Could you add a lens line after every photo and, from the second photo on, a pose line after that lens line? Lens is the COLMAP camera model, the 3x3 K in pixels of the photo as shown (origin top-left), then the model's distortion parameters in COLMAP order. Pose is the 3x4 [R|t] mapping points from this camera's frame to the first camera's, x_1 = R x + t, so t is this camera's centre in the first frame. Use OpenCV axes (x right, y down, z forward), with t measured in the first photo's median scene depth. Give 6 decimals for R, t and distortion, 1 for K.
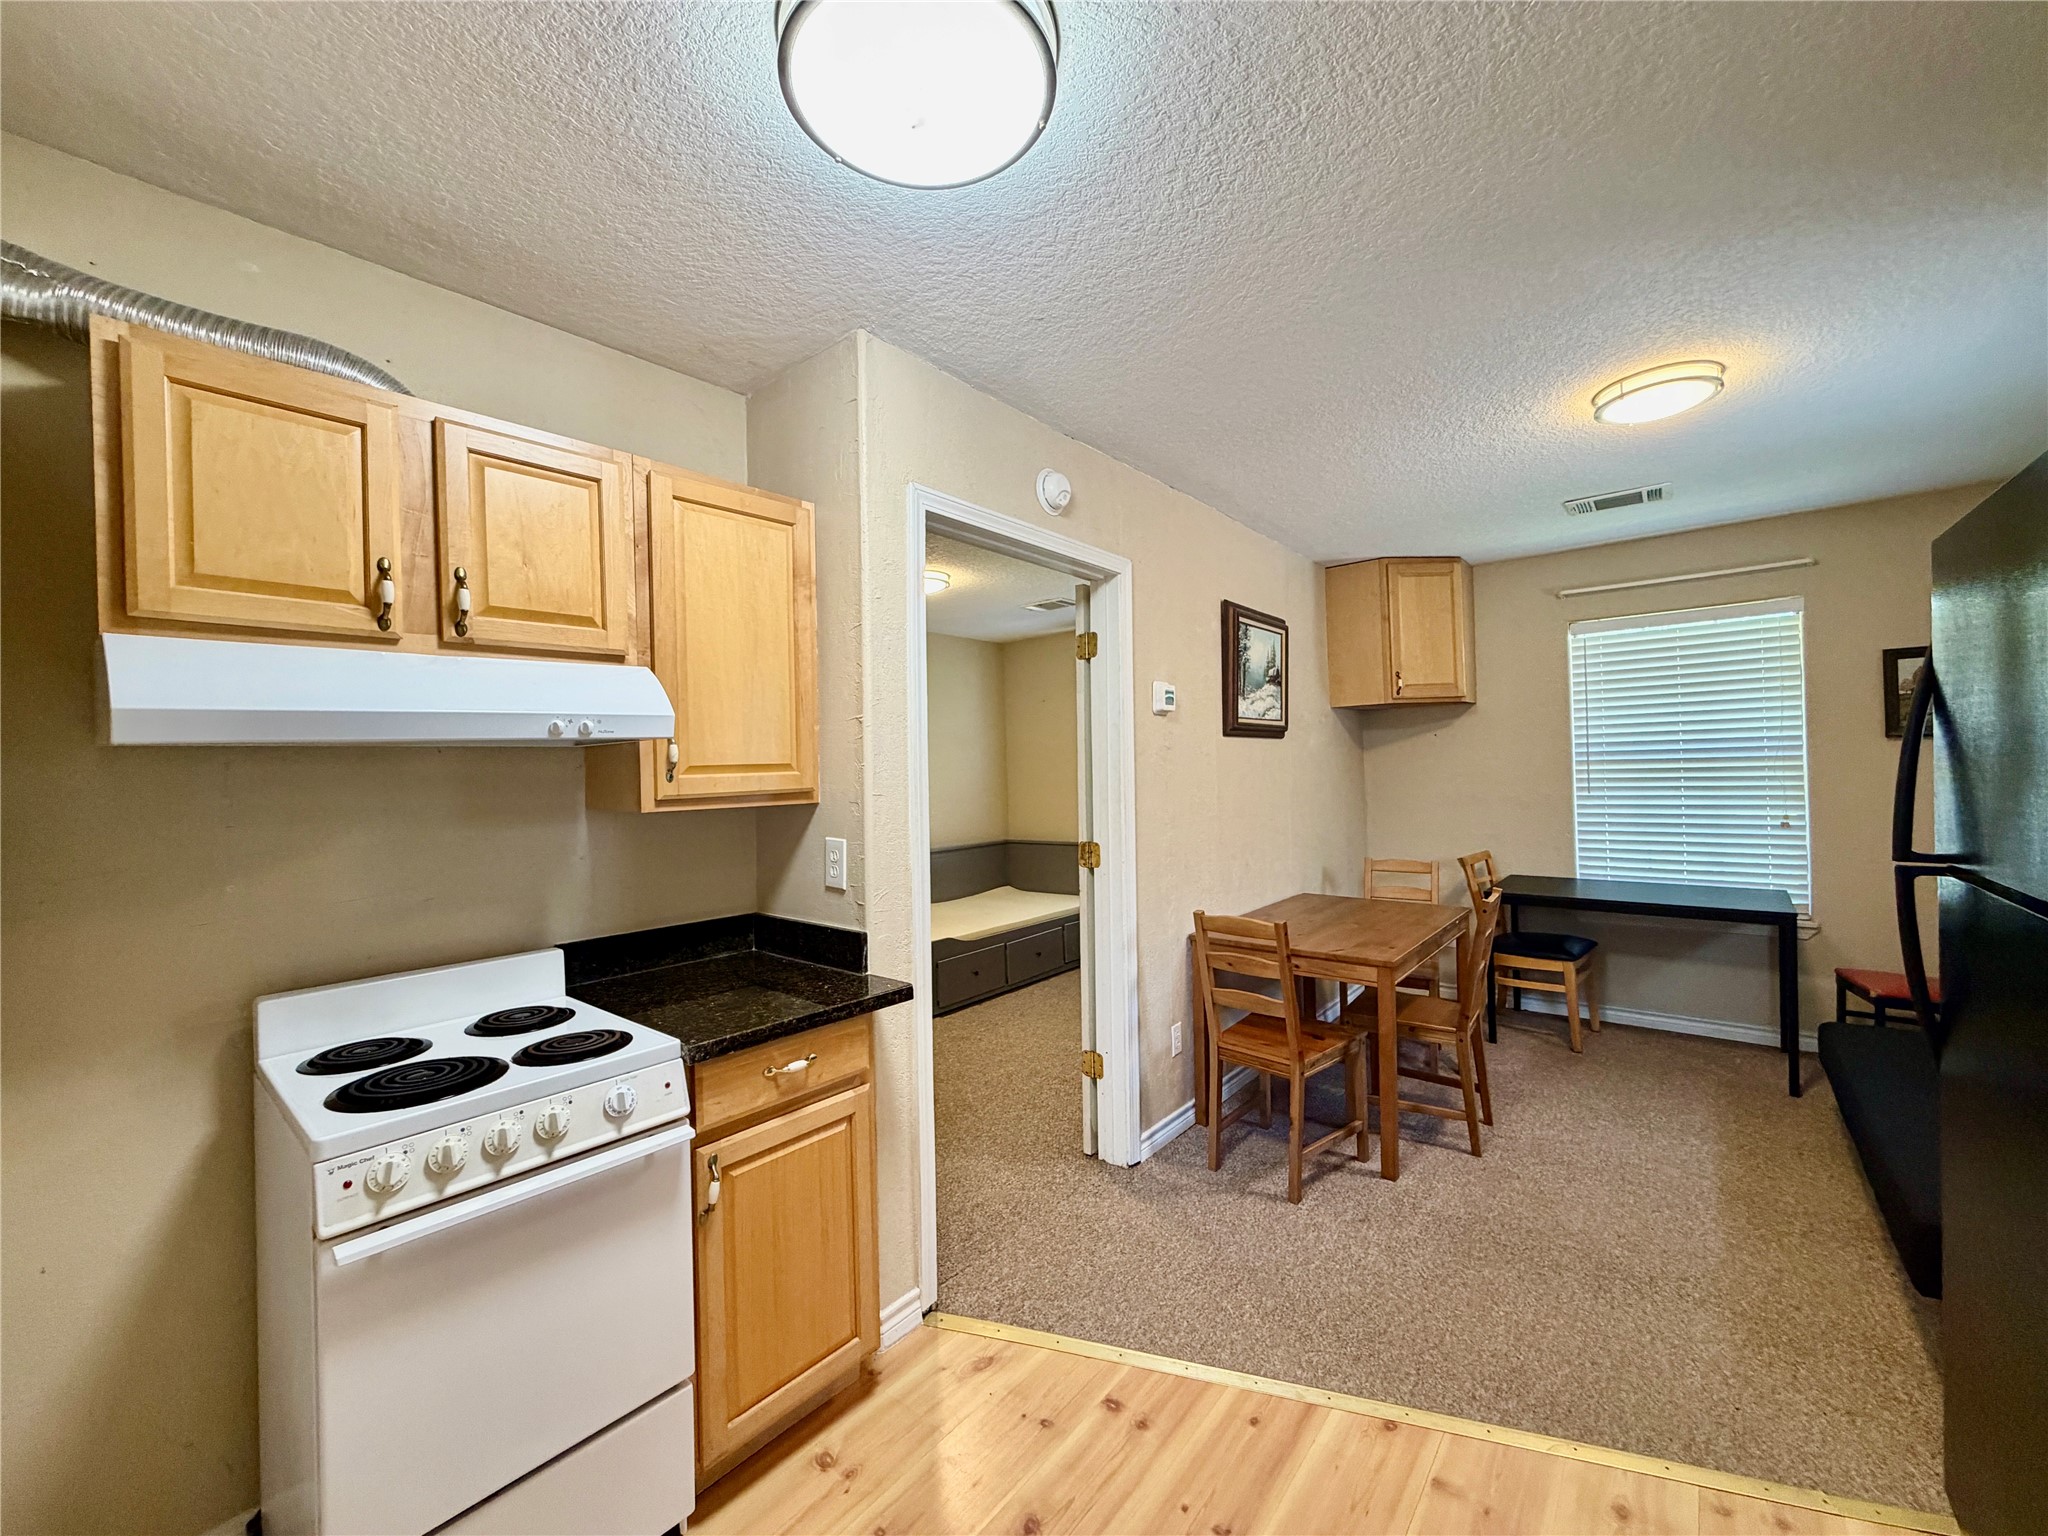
lens RADIAL K [[816.6, 0, 1018.8], [0, 816.6, 774.3], [0, 0, 1]] dist [0.001364, -0.000018]
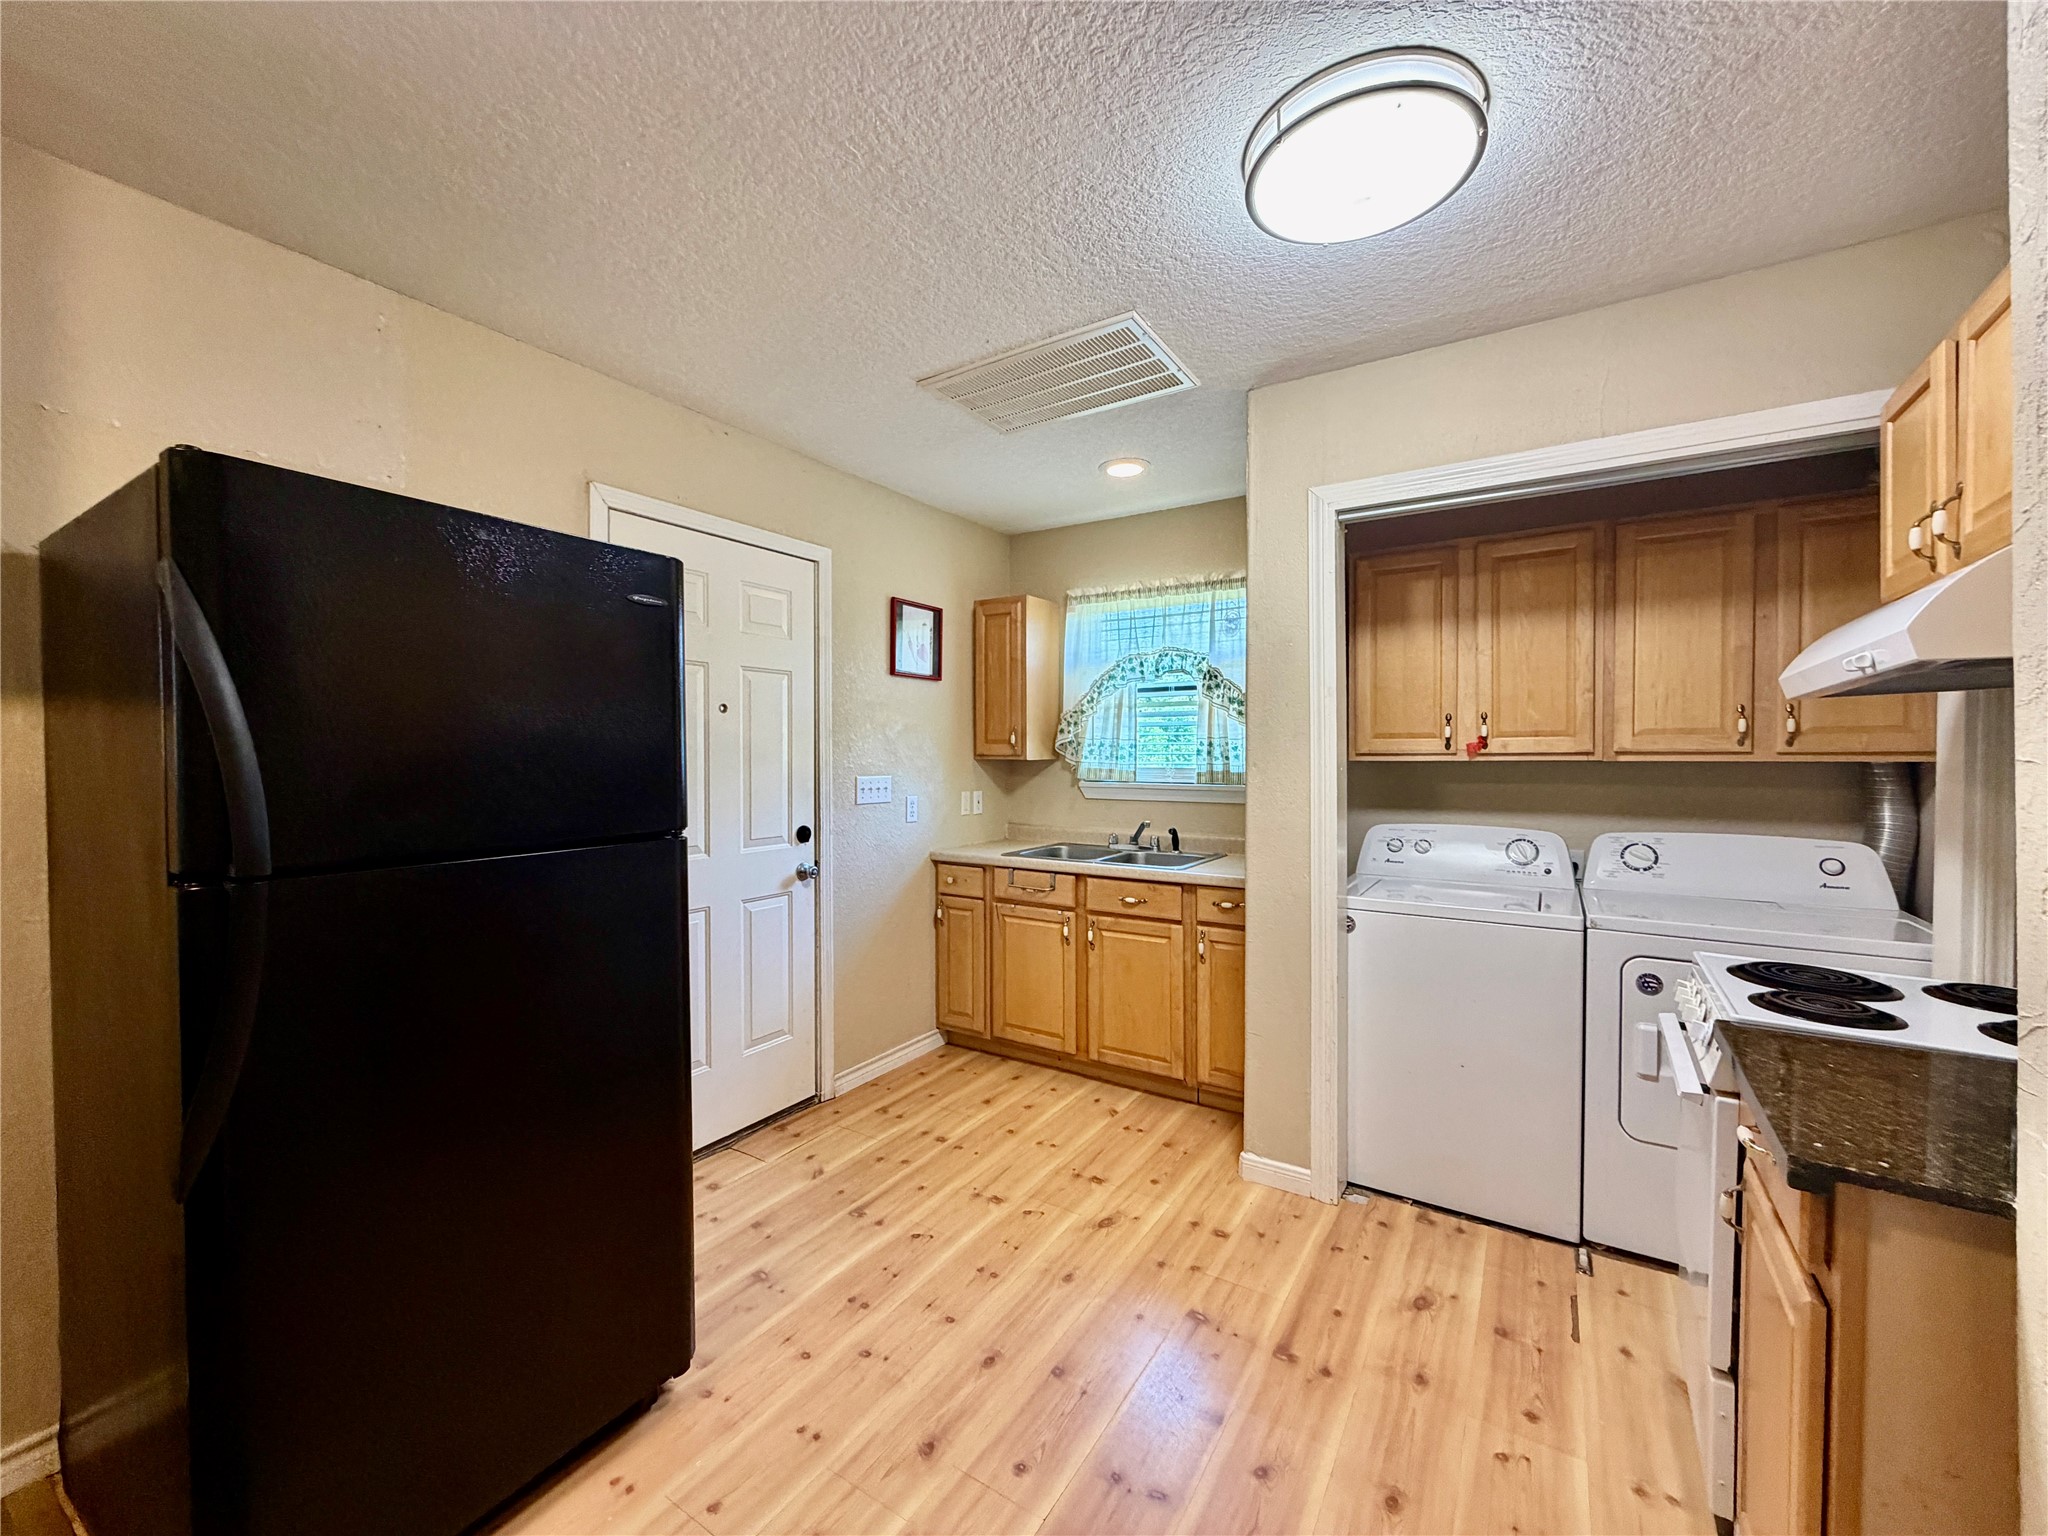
lens RADIAL K [[816.6, 0, 1025.7], [0, 816.6, 764.8], [0, 0, 1]] dist [0.001364, -0.000018]
pose [[-0.991321, 0.020742, -0.129816, 0.522787], [0.018656, 0.999677, 0.017266, 0.016352], [0.130132, 0.014695, -0.991388, 2.039420]]
